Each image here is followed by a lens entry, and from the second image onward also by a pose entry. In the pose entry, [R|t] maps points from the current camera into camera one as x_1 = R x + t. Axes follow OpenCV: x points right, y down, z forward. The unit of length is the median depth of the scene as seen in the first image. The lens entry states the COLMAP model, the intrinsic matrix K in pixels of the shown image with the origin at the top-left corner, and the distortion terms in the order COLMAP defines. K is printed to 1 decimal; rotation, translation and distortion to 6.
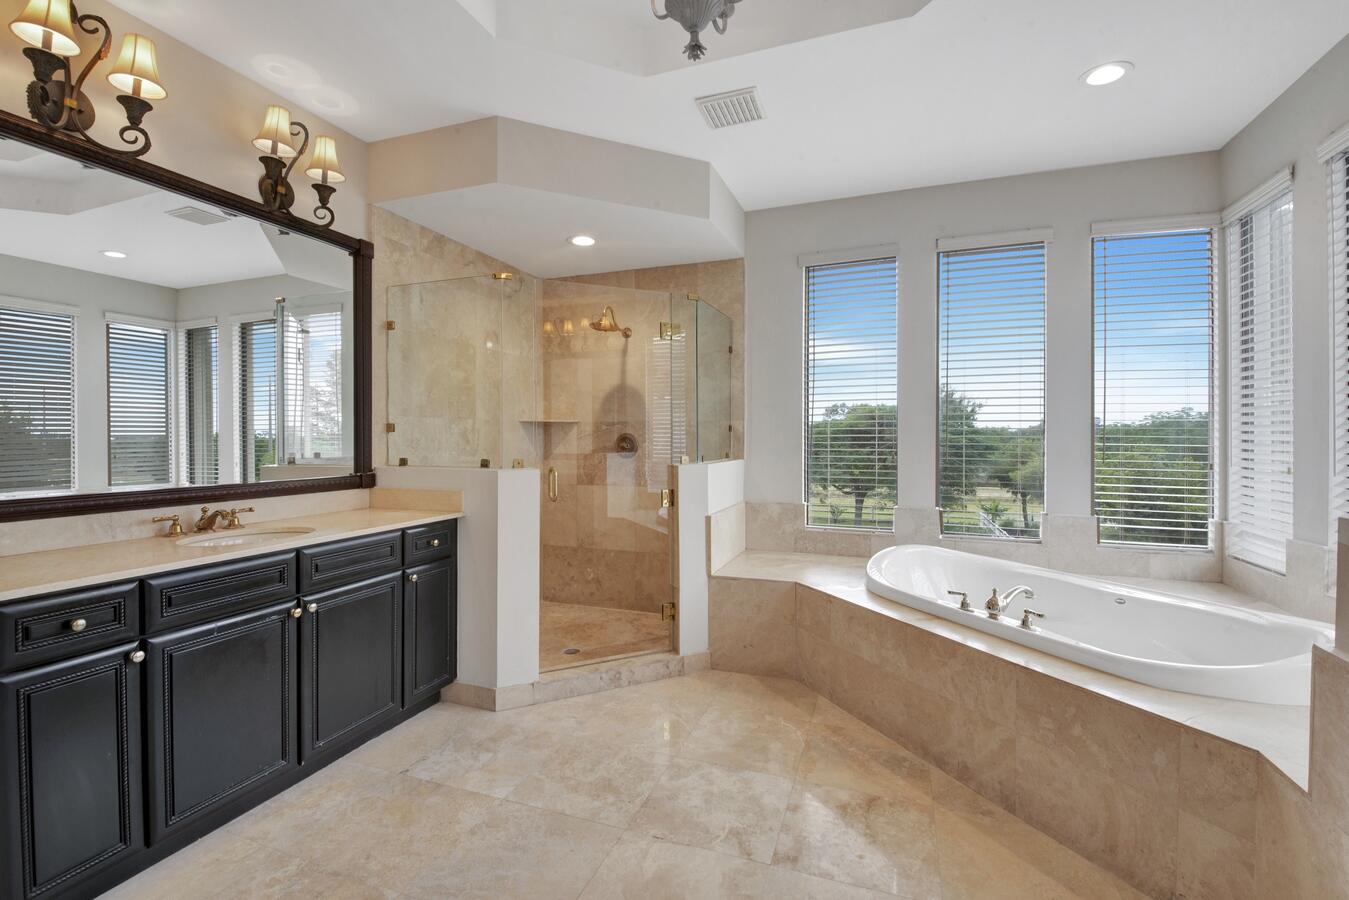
lens RADIAL K [[610.6, 0, 657.0], [0, 610.6, 439.5], [0, 0, 1]] dist [0.048345, -0.049718]
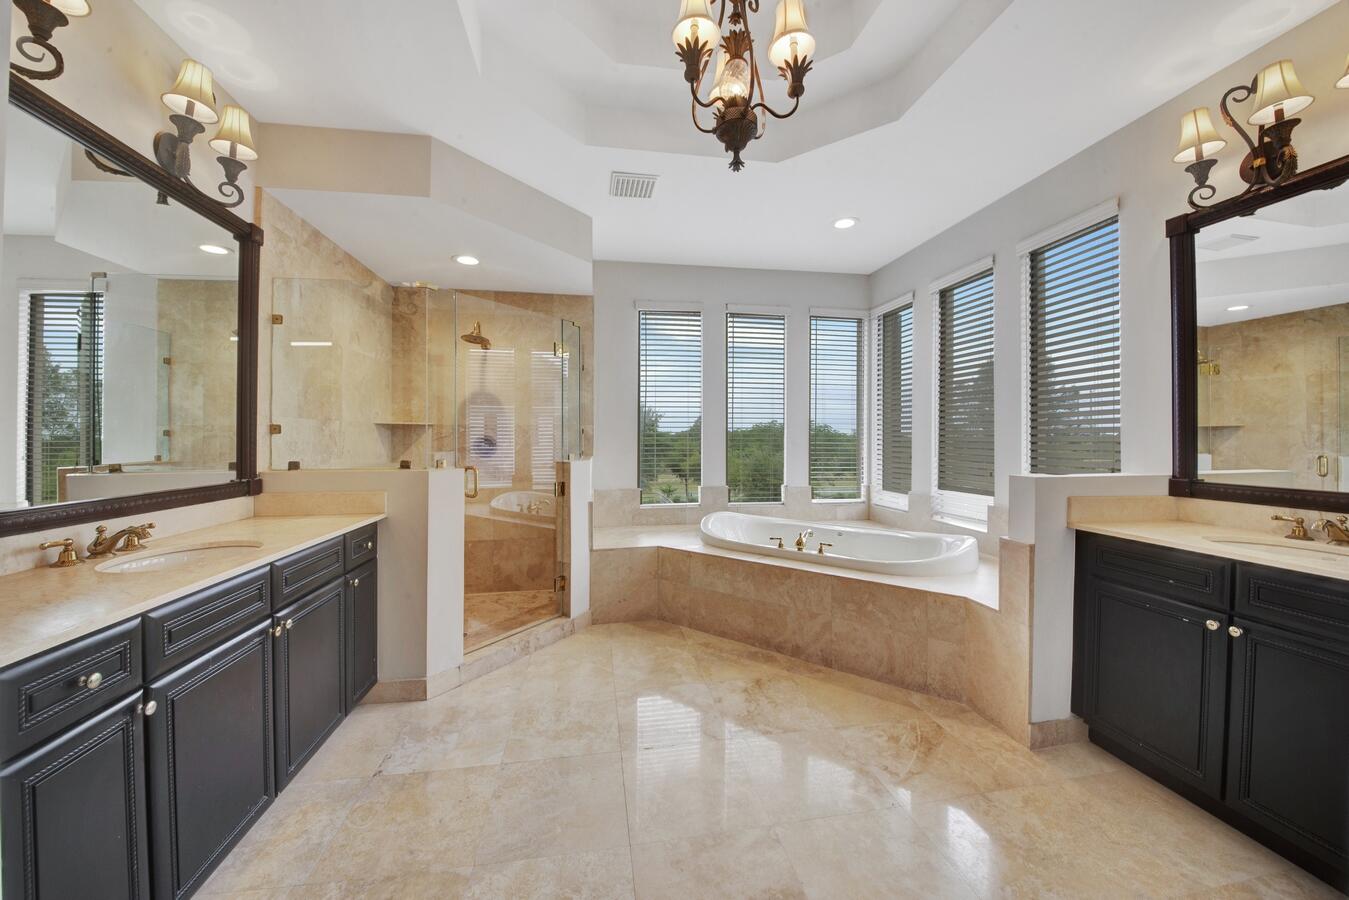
lens RADIAL K [[501.0, 0, 678.1], [0, 501.0, 437.1], [0, 0, 1]] dist [0.020327, -0.017545]
pose [[0.859255, -0.002011, 0.511544, -0.320535], [0.005491, 0.999971, -0.005293, 0.000166], [-0.511519, 0.007357, 0.859241, 0.037961]]
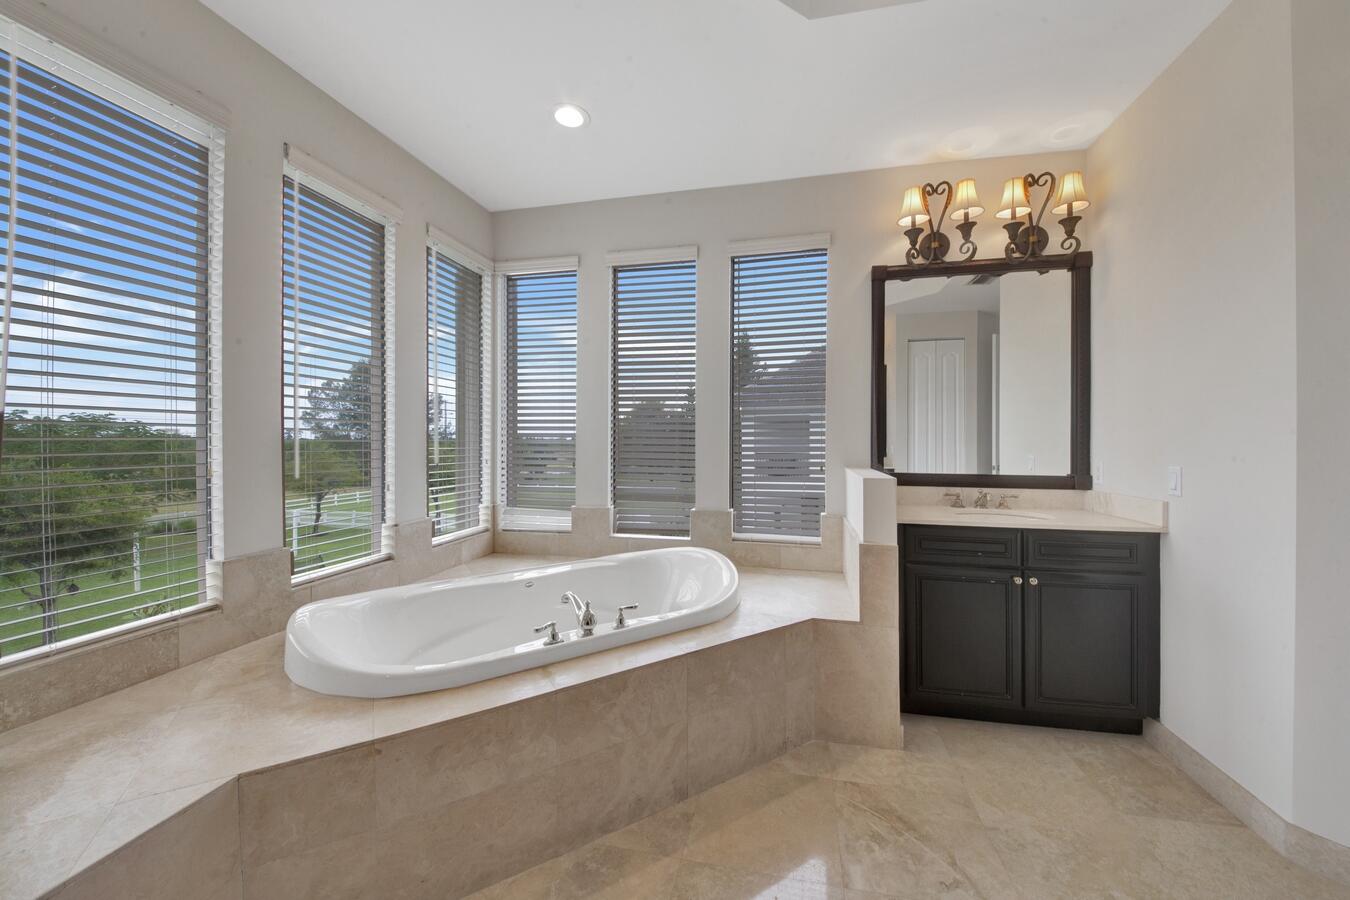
lens RADIAL K [[501.4, 0, 678.6], [0, 501.4, 437.1], [0, 0, 1]] dist [0.020327, -0.017545]
pose [[-0.155376, -0.004526, 0.987845, -0.191569], [0.008355, 0.999948, 0.005895, -0.011588], [-0.987820, 0.009170, -0.155330, 0.806965]]
